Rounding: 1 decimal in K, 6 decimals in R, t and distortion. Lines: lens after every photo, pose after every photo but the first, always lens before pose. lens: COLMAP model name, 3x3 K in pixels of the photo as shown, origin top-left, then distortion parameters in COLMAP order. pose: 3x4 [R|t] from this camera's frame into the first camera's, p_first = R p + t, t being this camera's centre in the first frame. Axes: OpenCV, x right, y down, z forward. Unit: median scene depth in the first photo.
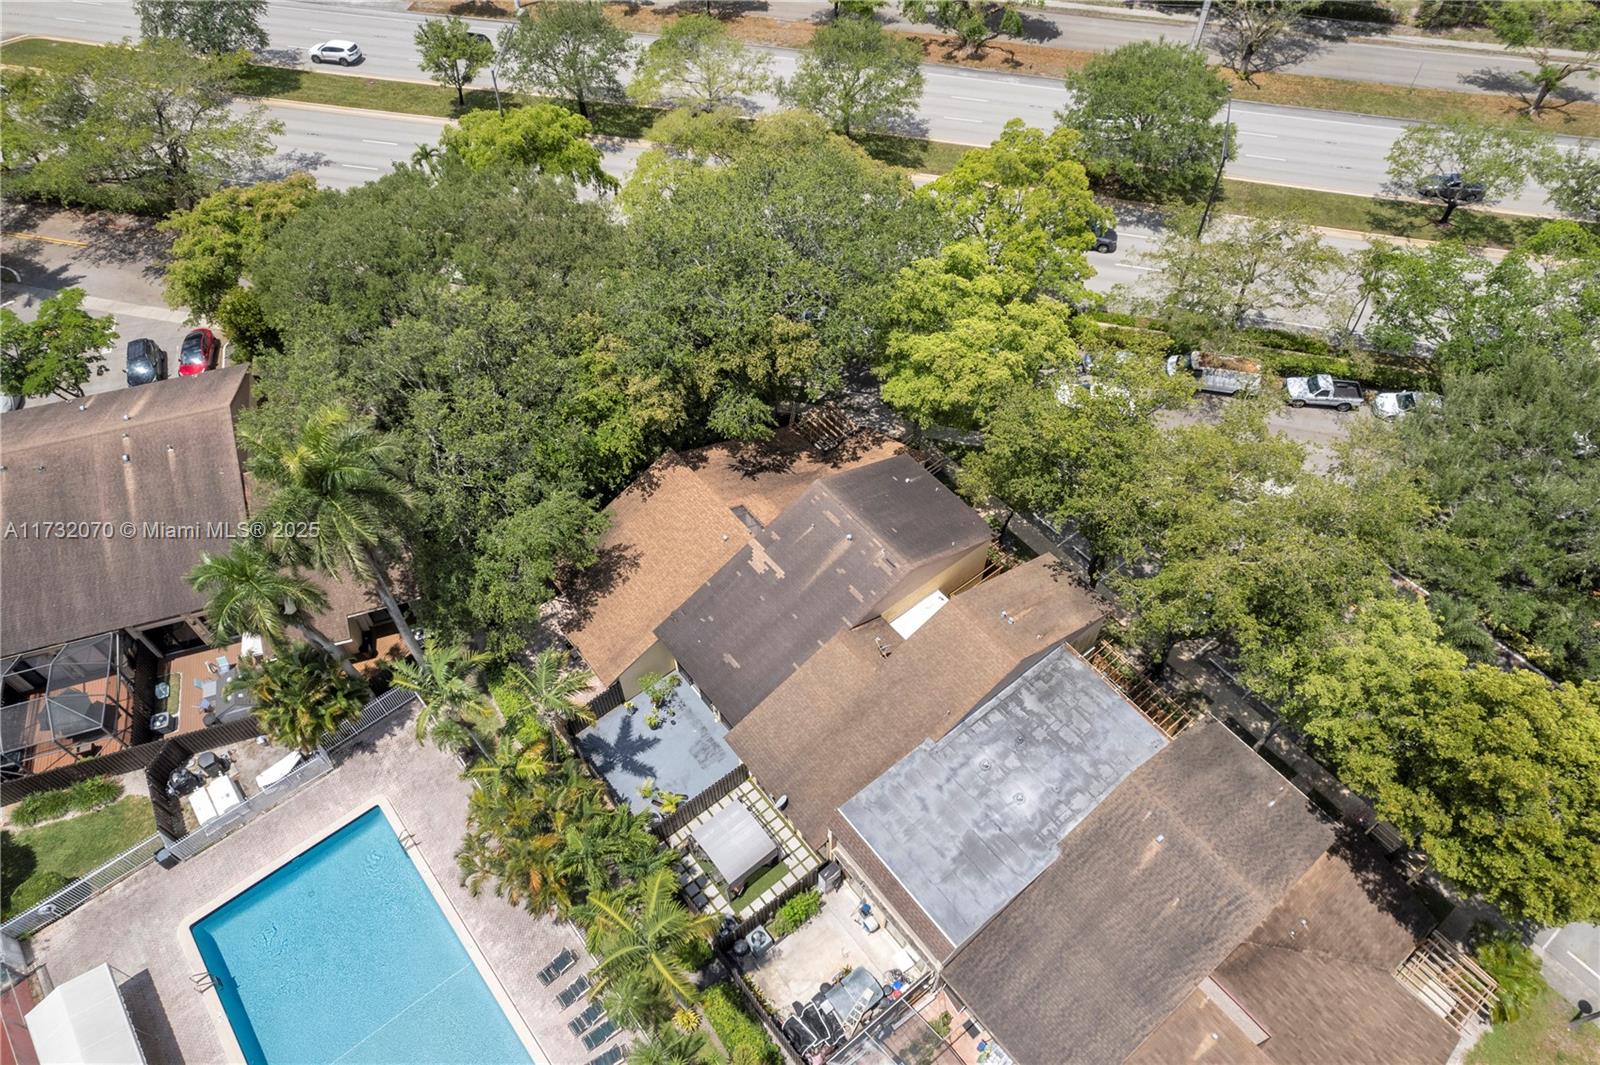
lens RADIAL K [[1020.1, 0, 801.2], [0, 1020.1, 524.8], [0, 0, 1]] dist [-0.055370, 0.046307]
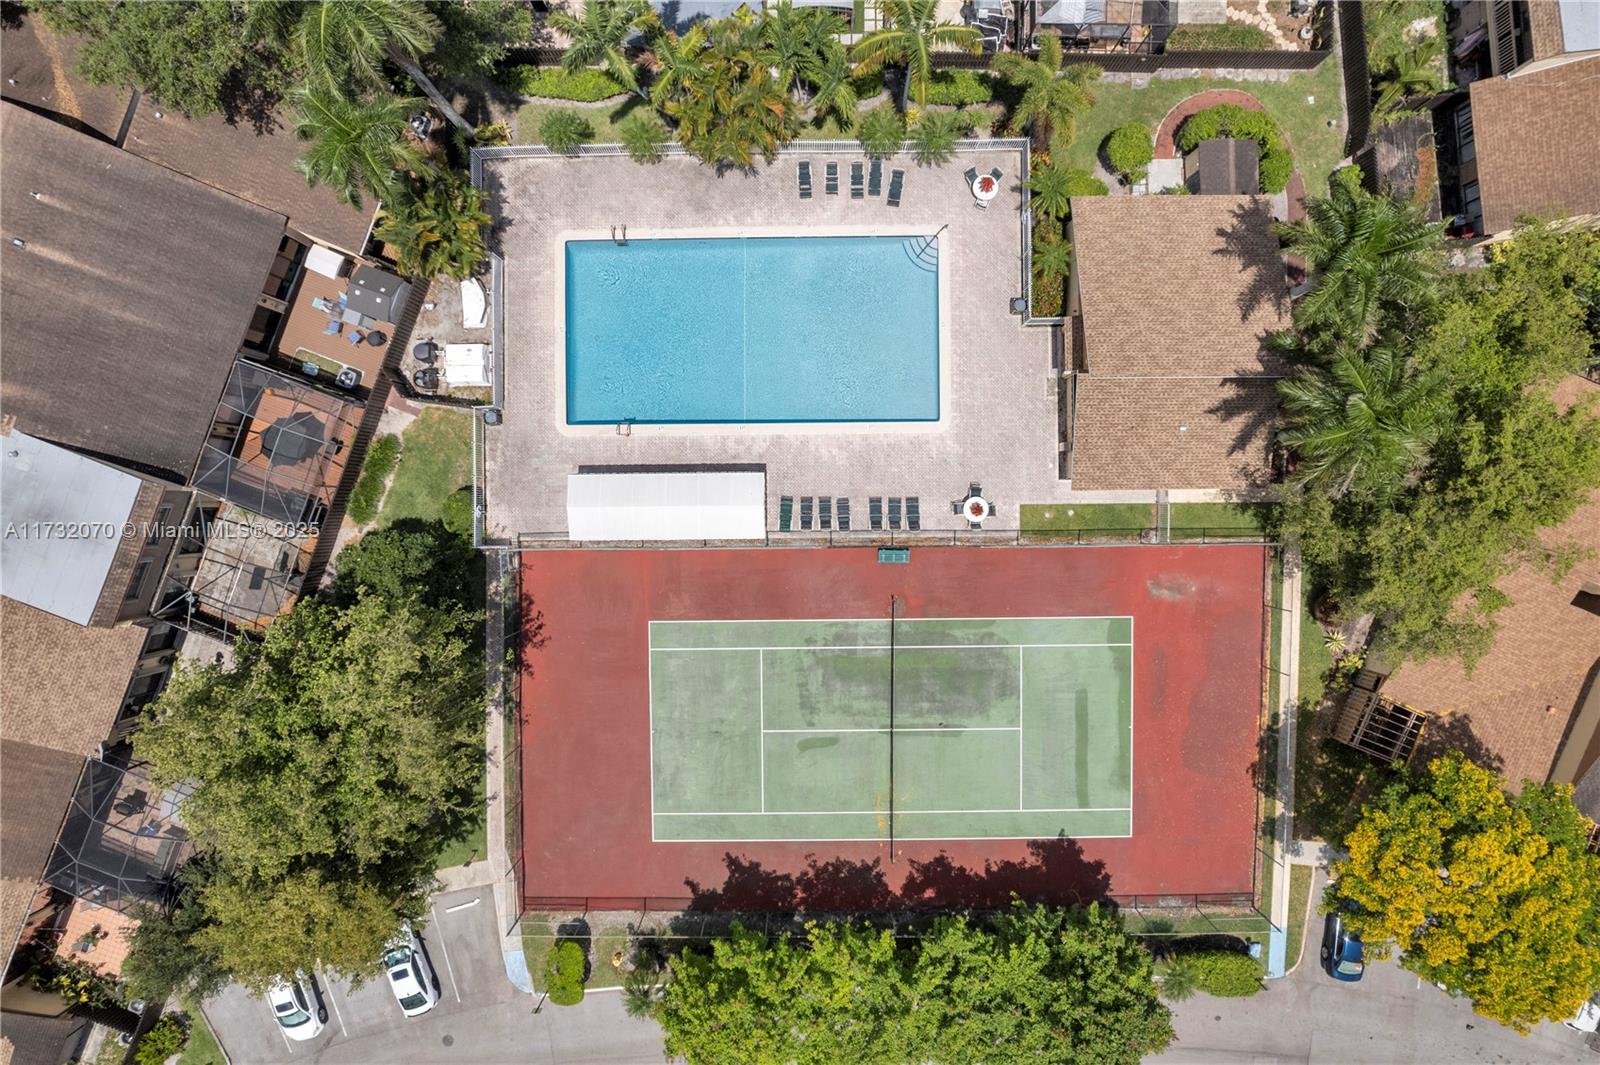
lens RADIAL K [[1020.1, 0, 793.9], [0, 1020.1, 538.7], [0, 0, 1]] dist [-0.055370, 0.046307]
pose [[0.629564, -0.776794, -0.015519, -0.492031], [0.615840, 0.486739, 0.619537, -0.073483], [-0.473699, -0.399595, 0.784814, -0.047753]]
